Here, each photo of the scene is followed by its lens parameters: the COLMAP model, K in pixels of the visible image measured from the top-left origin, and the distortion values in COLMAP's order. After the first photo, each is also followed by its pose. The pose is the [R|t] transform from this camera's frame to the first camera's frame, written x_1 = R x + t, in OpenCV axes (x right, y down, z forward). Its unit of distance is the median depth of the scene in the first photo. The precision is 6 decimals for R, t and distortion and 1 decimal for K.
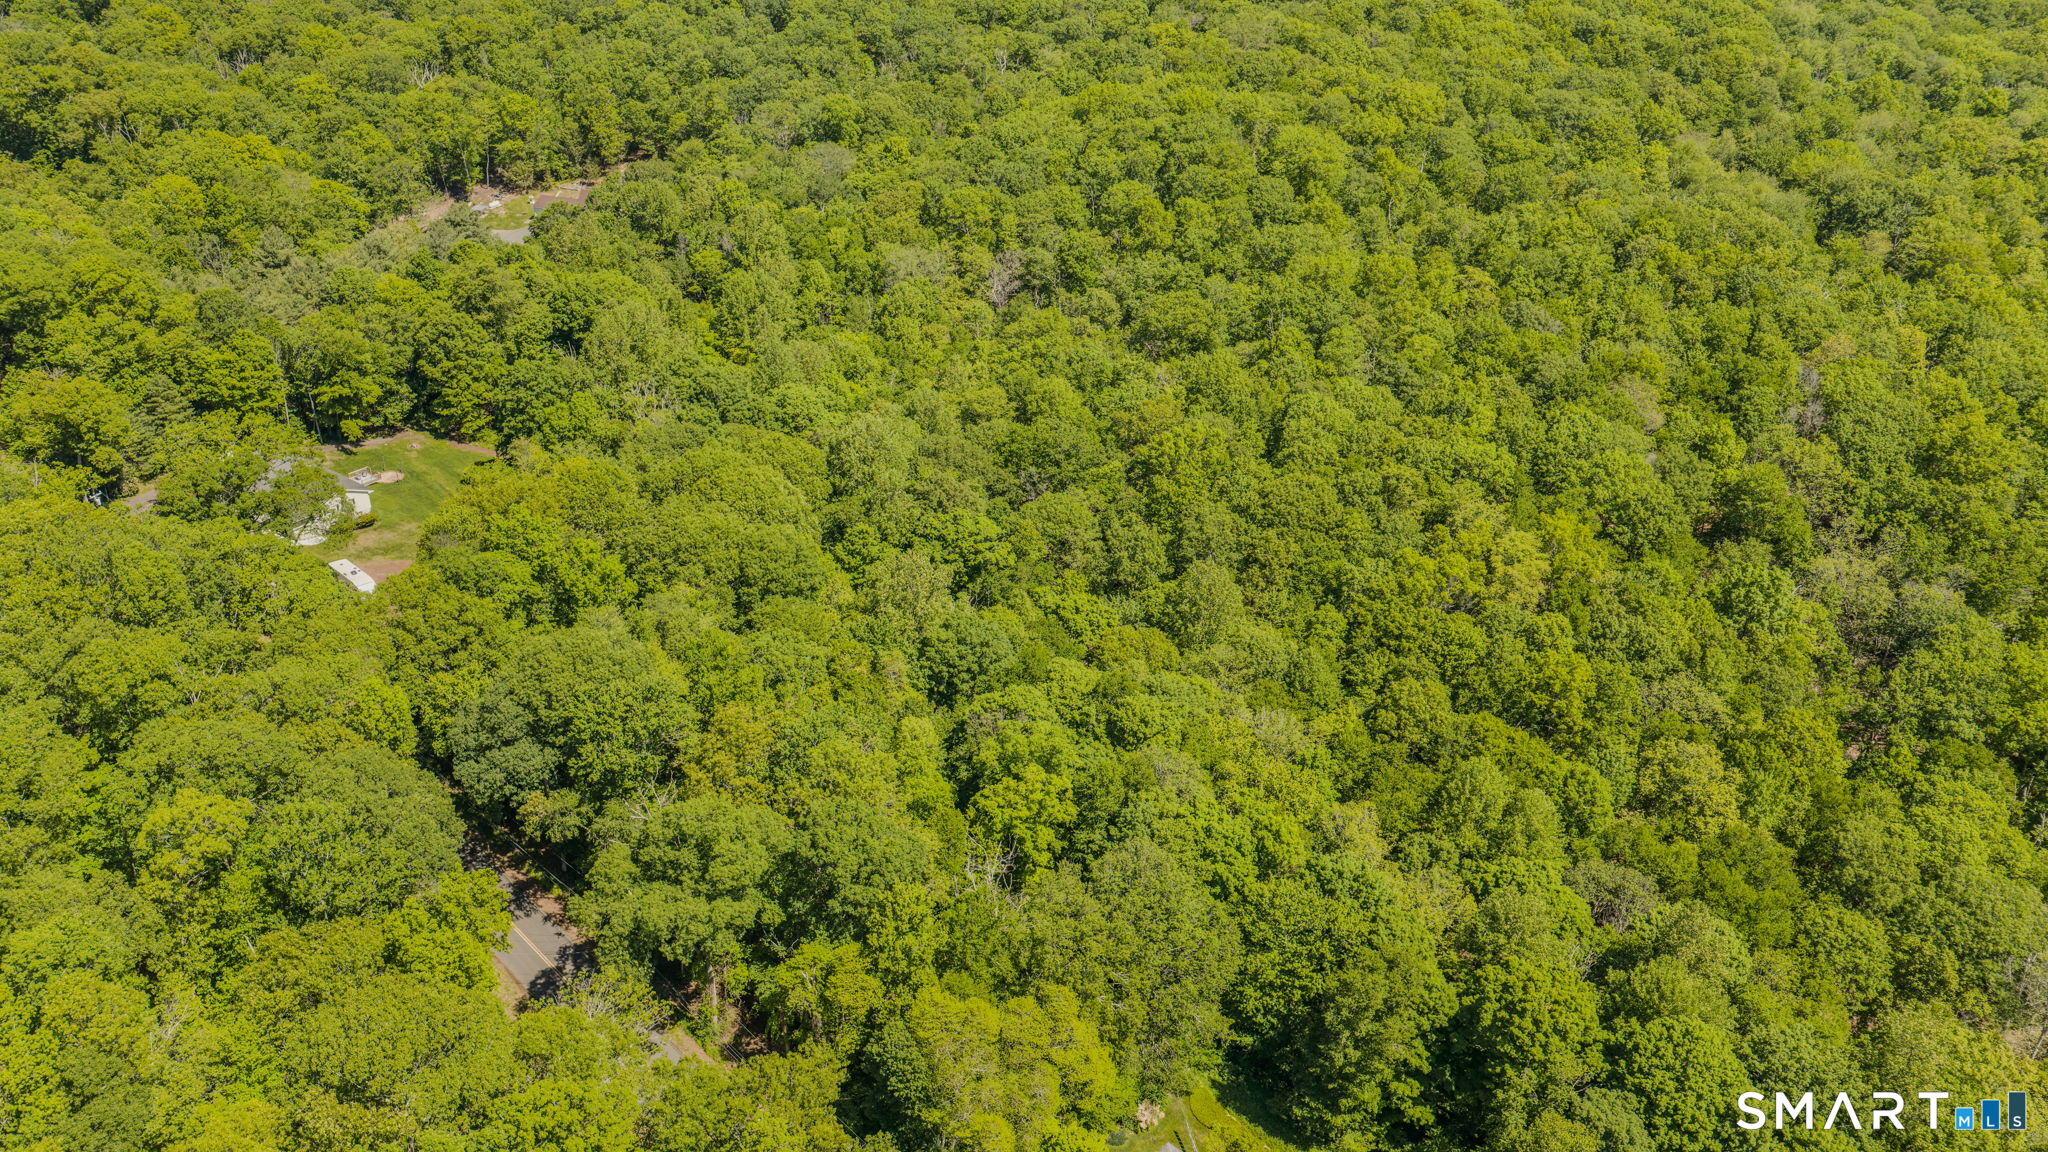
lens RADIAL K [[1672.4, 0, 1020.1], [0, 1672.4, 583.3], [0, 0, 1]] dist [0.025534, -0.042400]
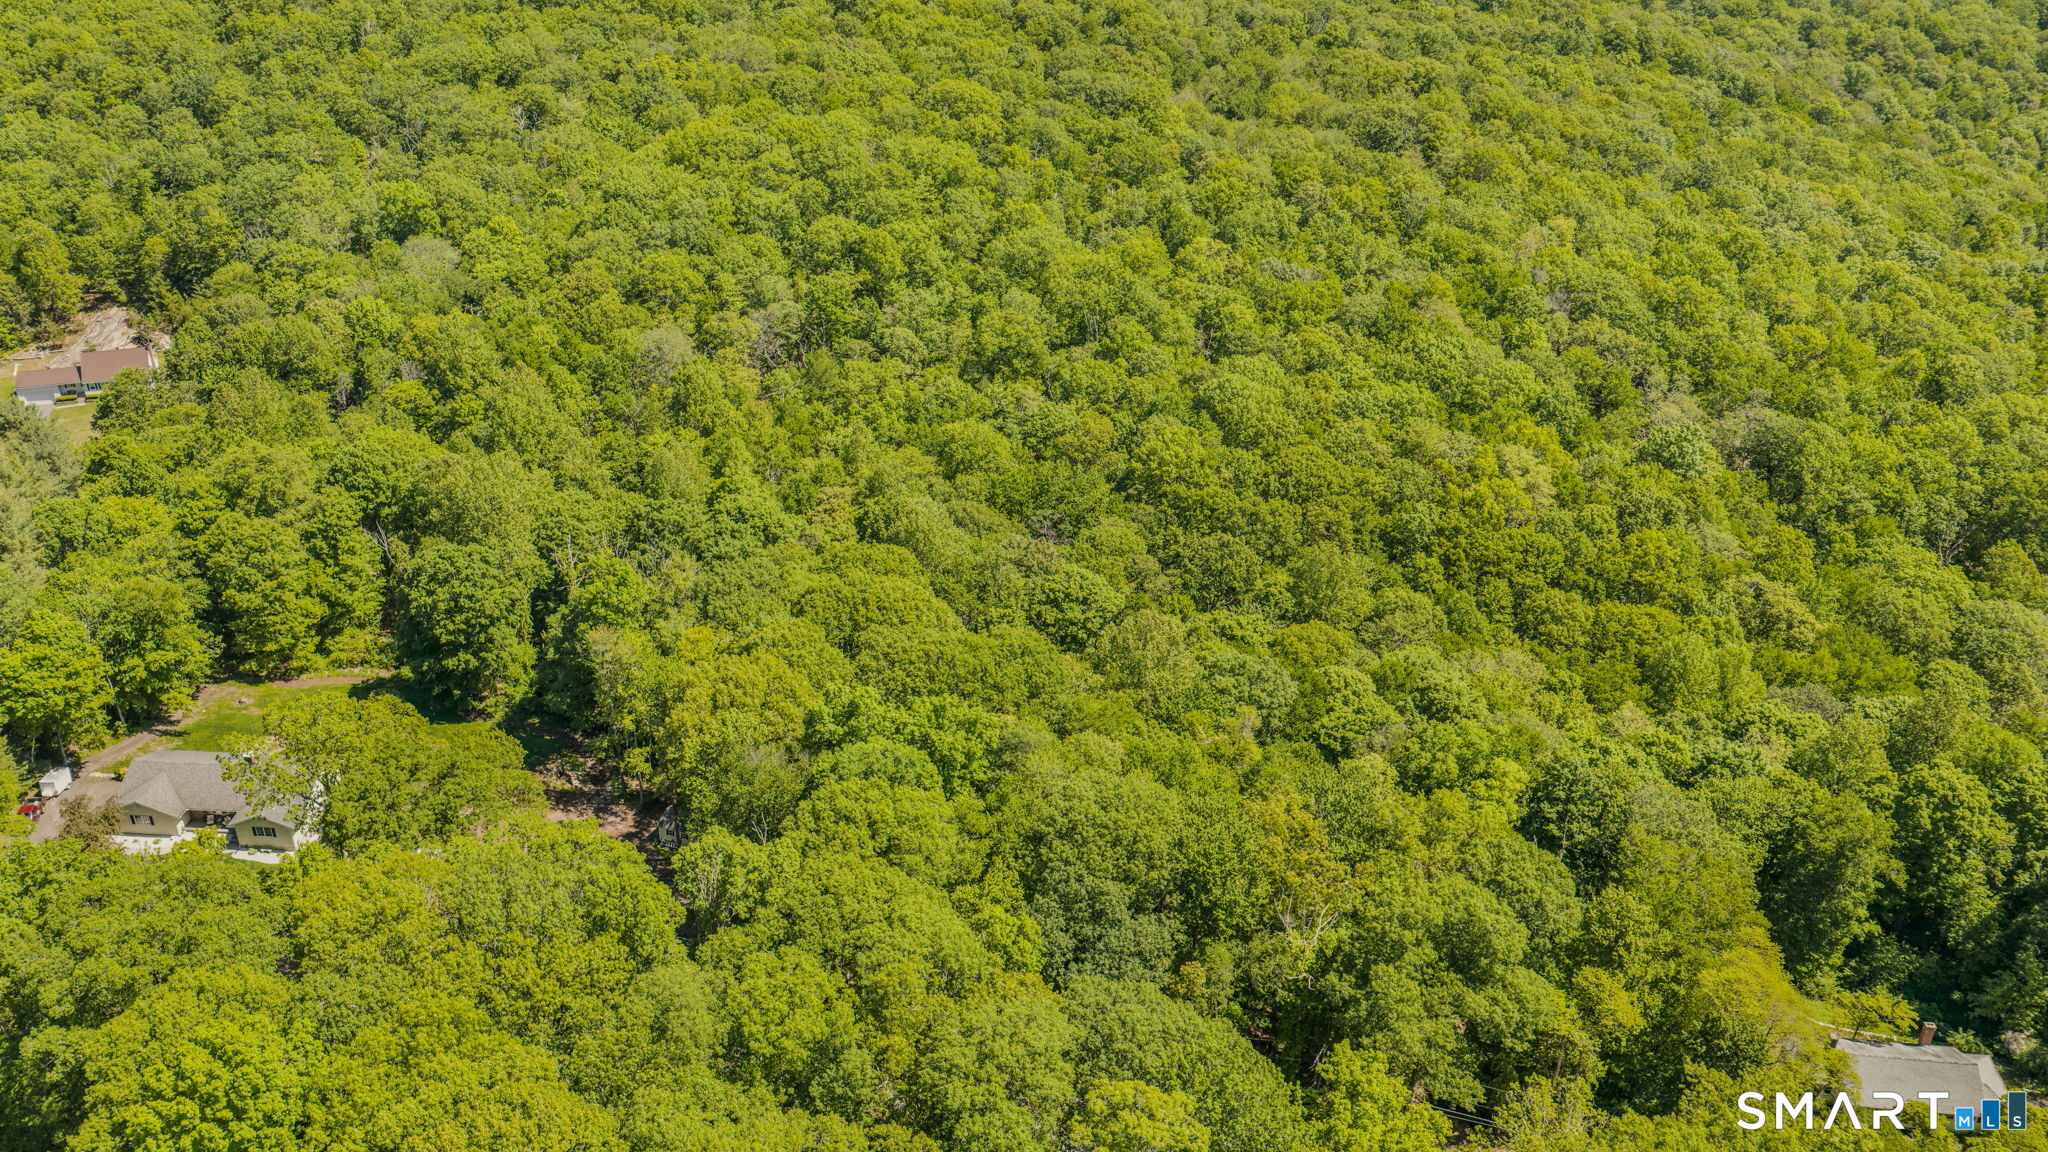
lens RADIAL K [[1672.4, 0, 1023.1], [0, 1672.4, 572.0], [0, 0, 1]] dist [0.025534, -0.042400]
pose [[0.828532, -0.273585, 0.488556, -0.428903], [0.278806, 0.958228, 0.063772, -0.088665], [-0.485595, 0.083375, 0.870199, 0.153138]]
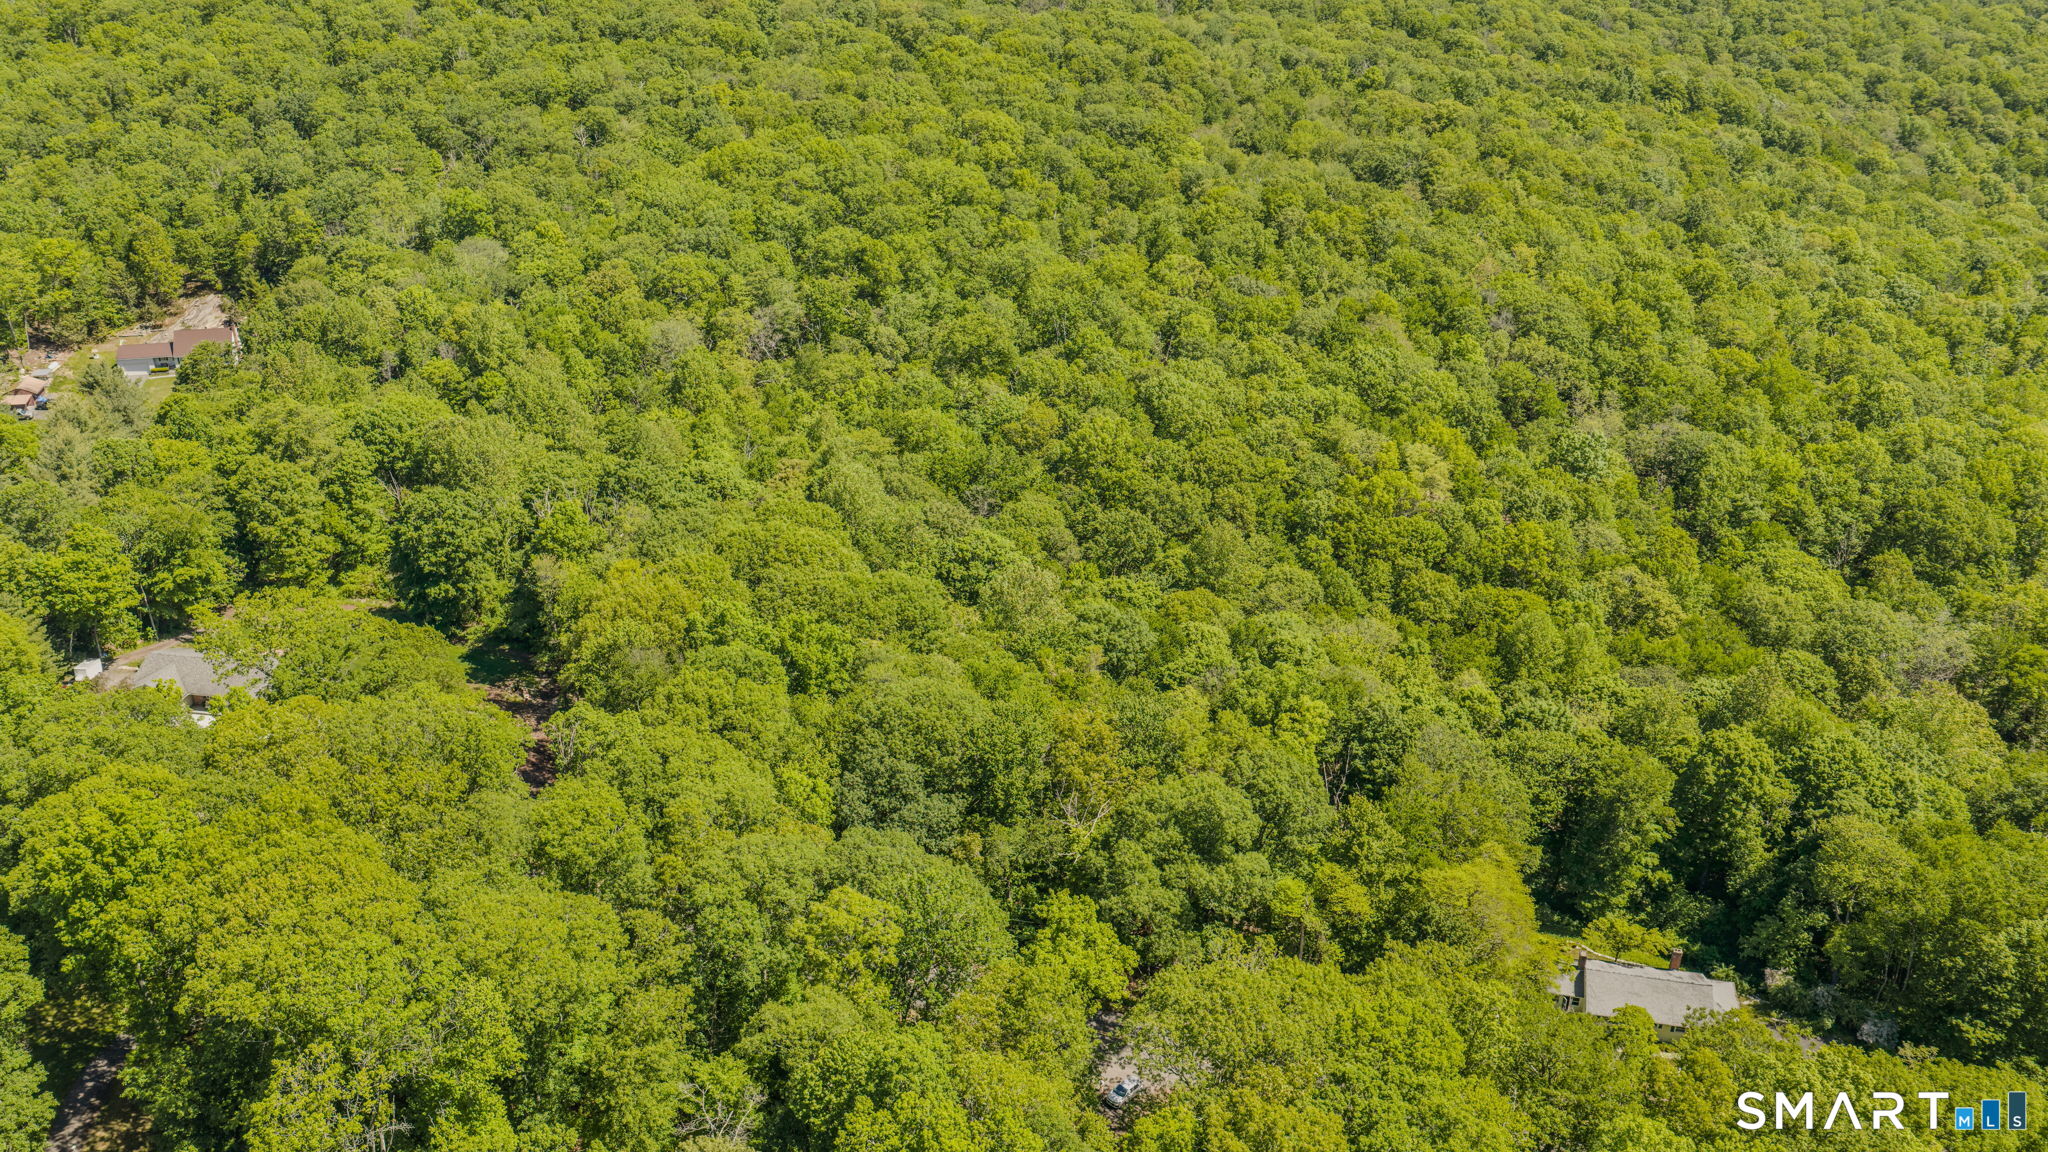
lens RADIAL K [[1672.4, 0, 1023.7], [0, 1672.4, 571.2], [0, 0, 1]] dist [0.025534, -0.042400]
pose [[0.874927, -0.225647, 0.428469, -0.386404], [0.242548, 0.970015, 0.015567, -0.022805], [-0.419134, 0.090304, 0.903422, 0.028879]]
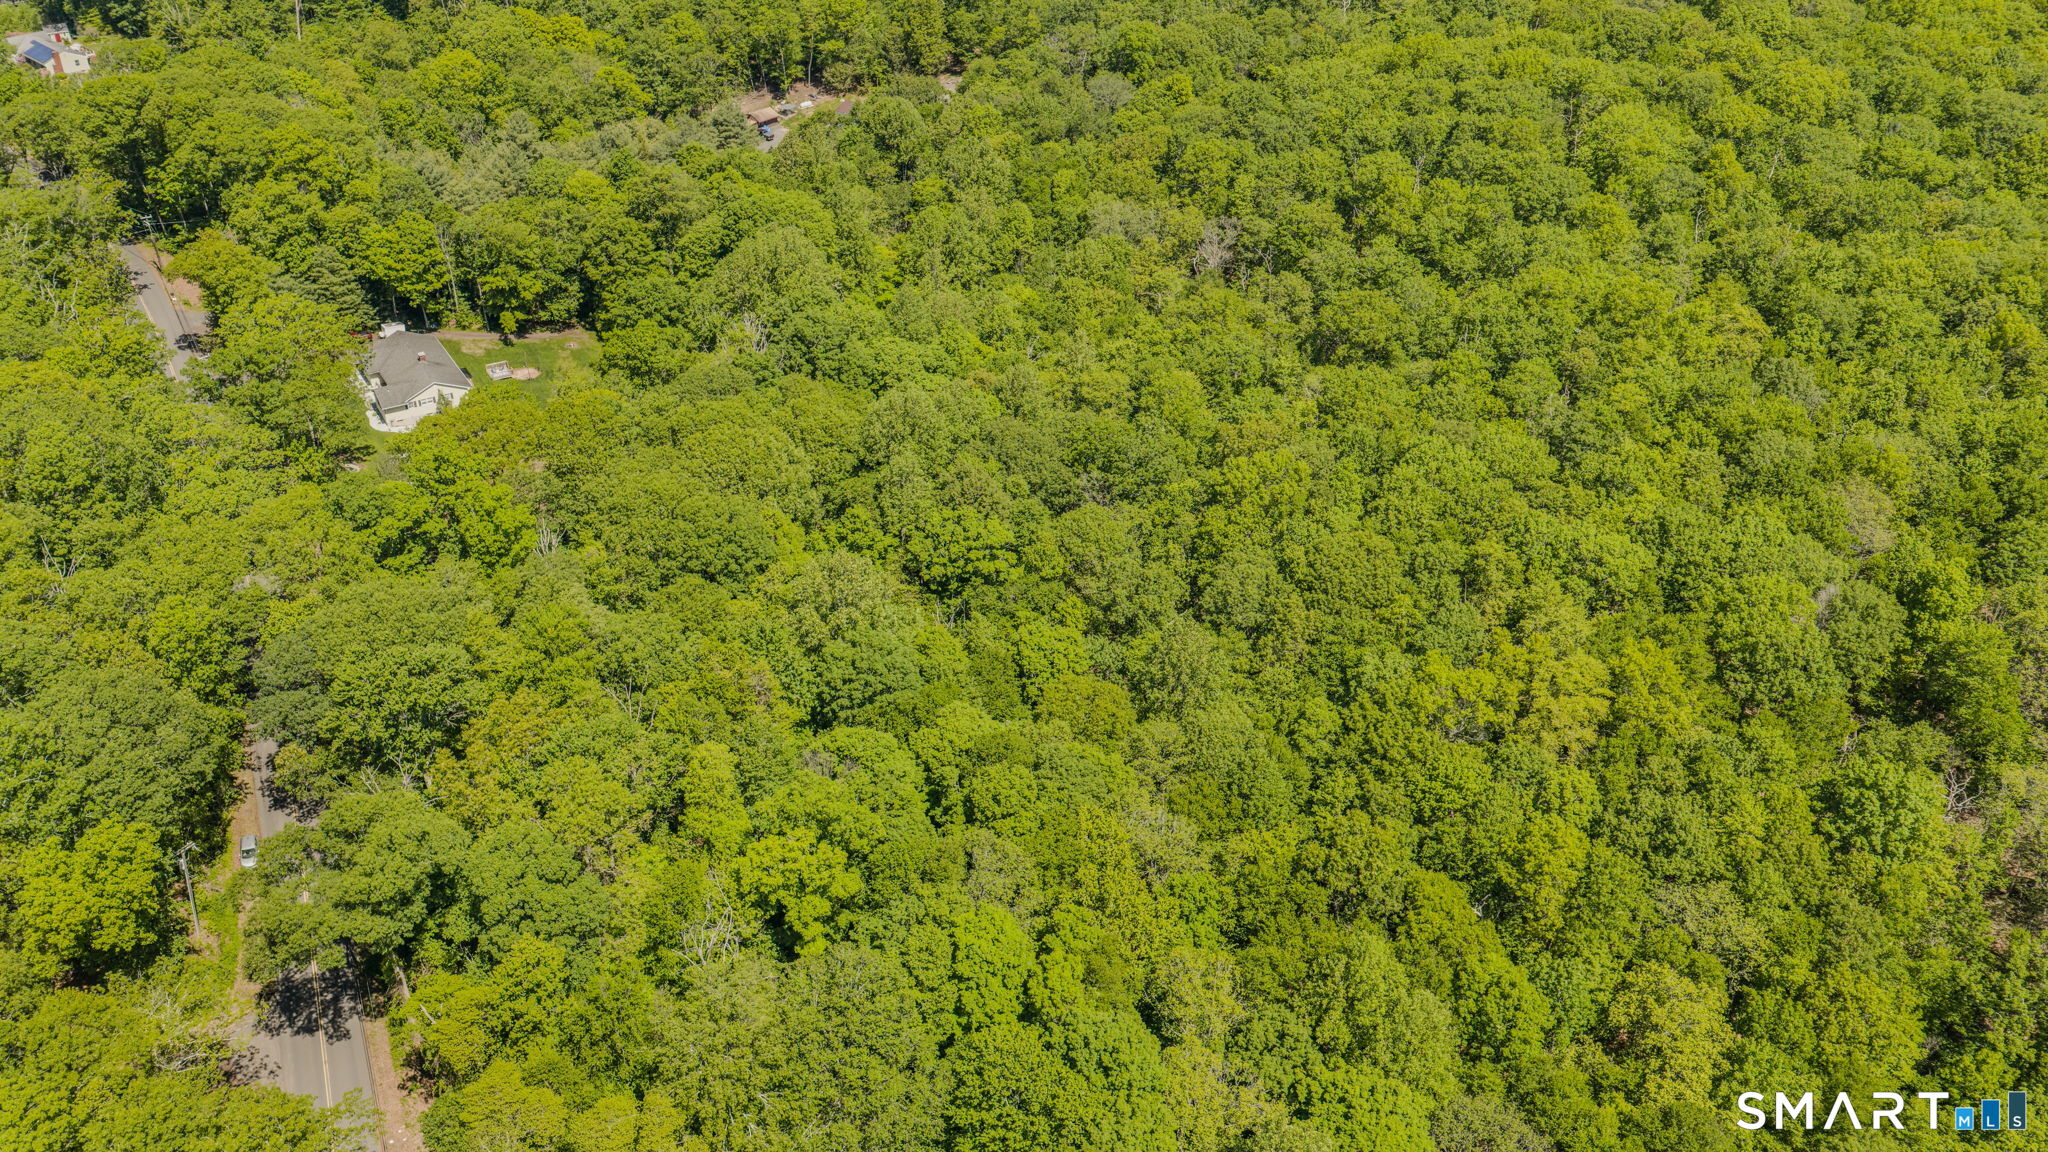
lens RADIAL K [[1672.4, 0, 1021.6], [0, 1672.4, 579.4], [0, 0, 1]] dist [0.025534, -0.042400]
pose [[0.937176, 0.182303, -0.297434, 0.219744], [-0.166648, 0.982974, 0.077399, -0.067152], [0.306480, -0.022969, 0.951600, 0.122426]]
